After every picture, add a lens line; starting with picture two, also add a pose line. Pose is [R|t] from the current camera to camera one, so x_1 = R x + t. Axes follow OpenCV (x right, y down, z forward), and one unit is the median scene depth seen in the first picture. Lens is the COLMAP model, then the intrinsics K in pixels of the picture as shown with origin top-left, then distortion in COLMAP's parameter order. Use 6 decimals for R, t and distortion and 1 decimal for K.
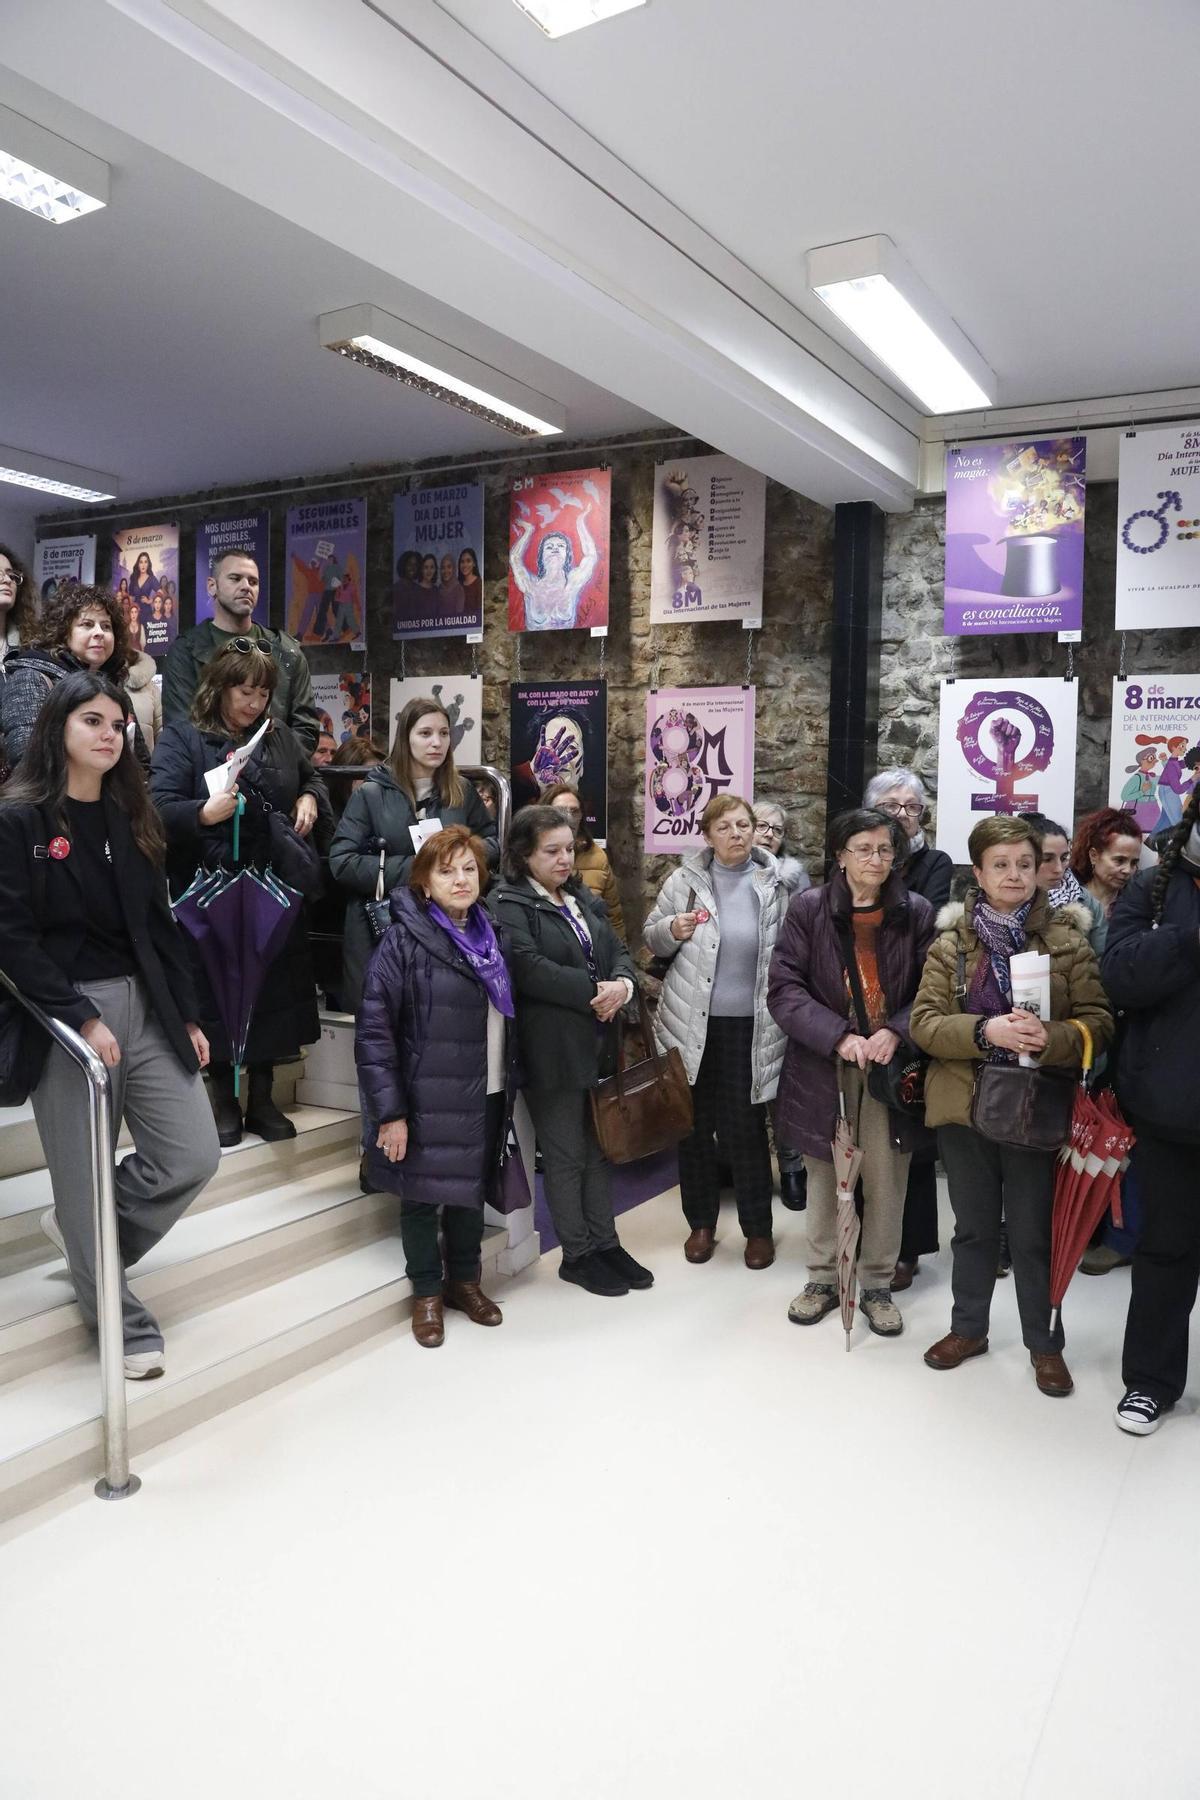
lens RADIAL K [[1217.3, 0, 592.3], [0, 1217.3, 902.3], [0, 0, 1]] dist [-0.113523, 0.087428]
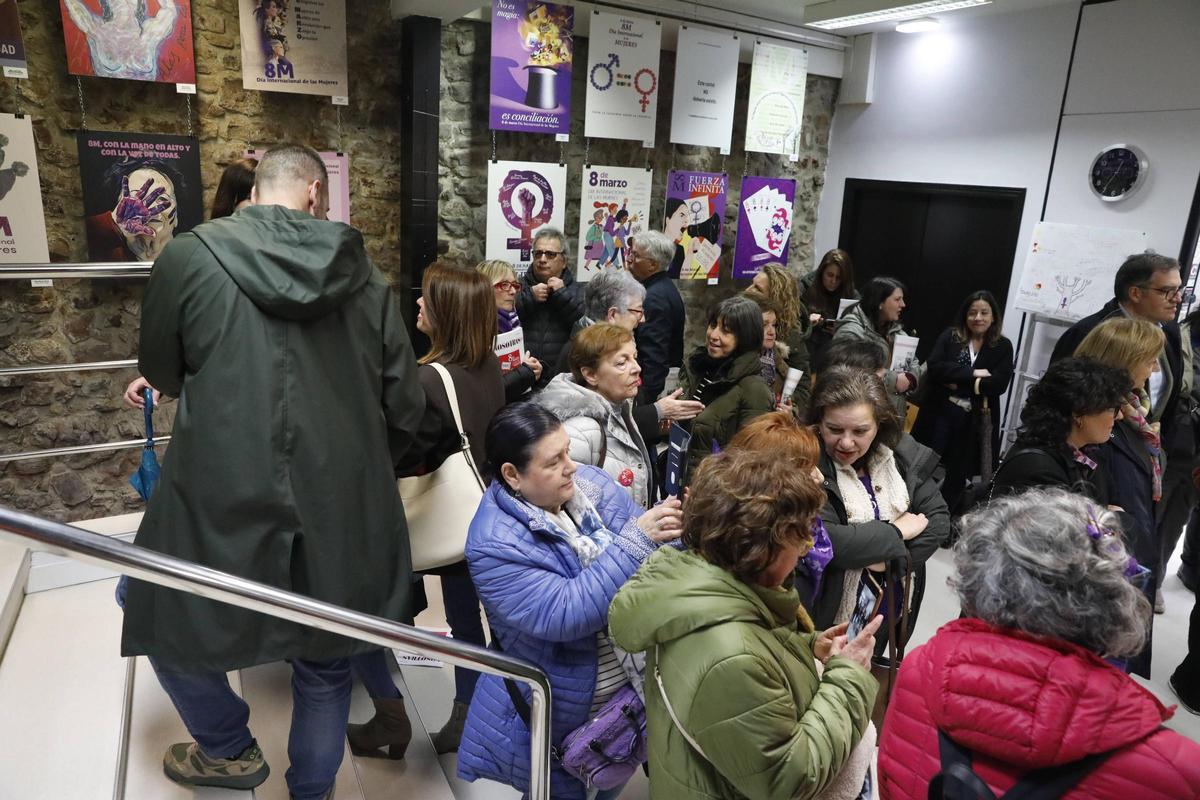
lens RADIAL K [[811.5, 0, 598.9], [0, 811.5, 401.6], [0, 0, 1]] dist [-0.113523, 0.087428]
pose [[0.517775, -0.224104, 0.825643, -0.459400], [0.021939, 0.968242, 0.249051, -0.127824], [-0.855236, -0.110839, 0.506248, 0.329197]]
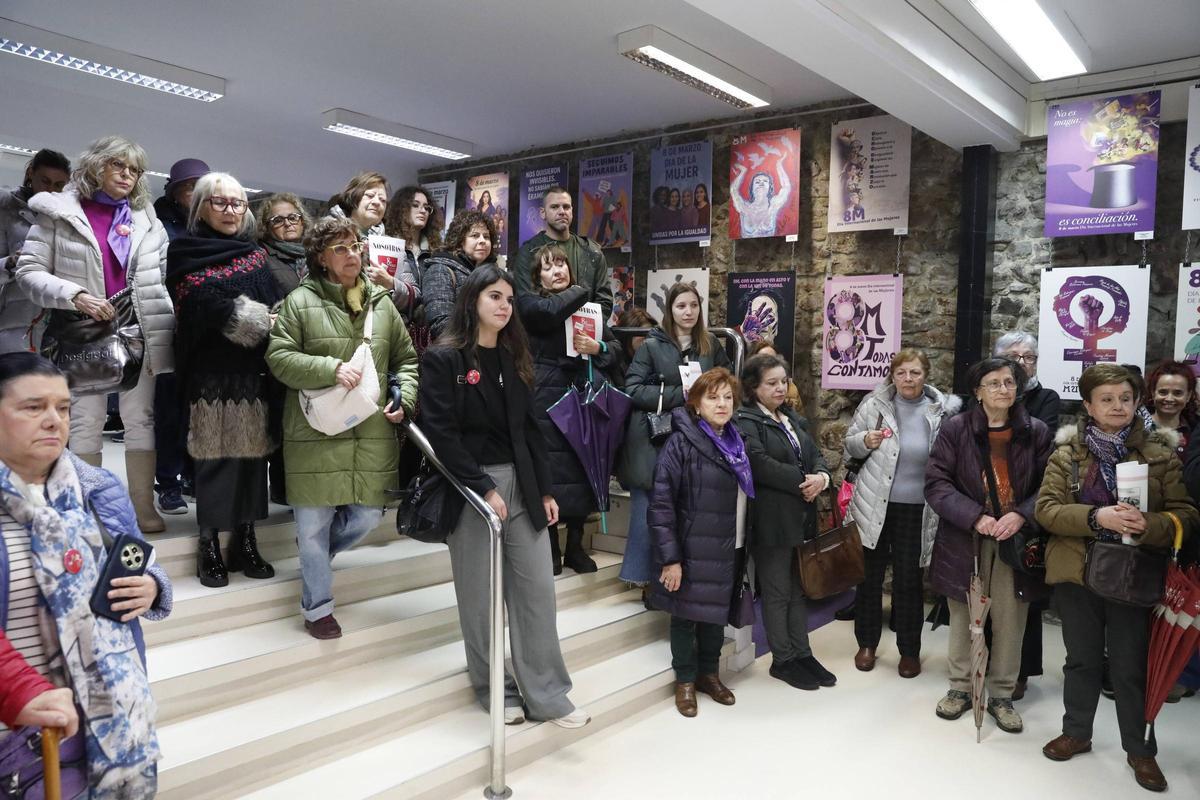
lens RADIAL K [[811.5, 0, 598.9], [0, 811.5, 401.6], [0, 0, 1]] dist [-0.113523, 0.087428]
pose [[0.983797, 0.016604, -0.178516, -0.050027], [-0.020835, 0.999544, -0.021852, 0.002738], [0.178072, 0.025217, 0.983694, -0.003203]]
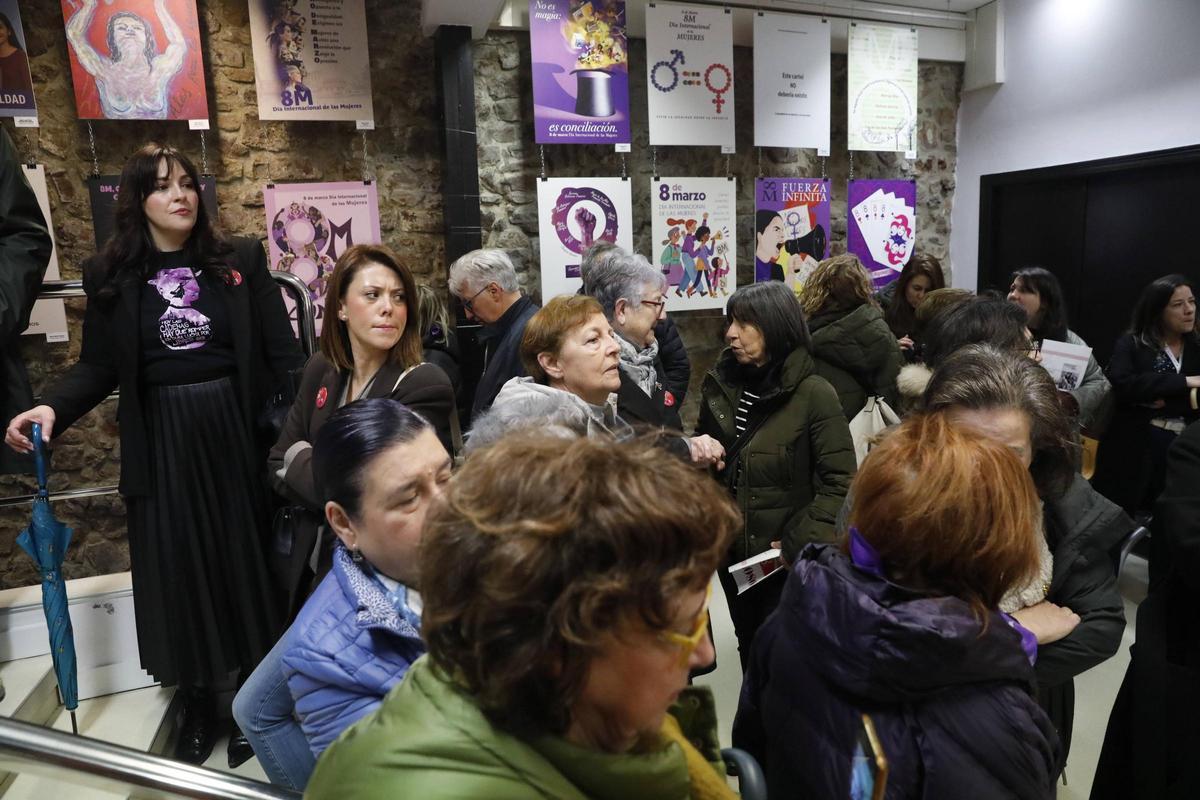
lens RADIAL K [[811.5, 0, 598.9], [0, 811.5, 401.6], [0, 0, 1]] dist [-0.113523, 0.087428]
pose [[0.665717, -0.177078, 0.724889, -0.300067], [0.107016, 0.984049, 0.142107, -0.059022], [-0.738490, -0.017028, 0.674049, 0.333768]]
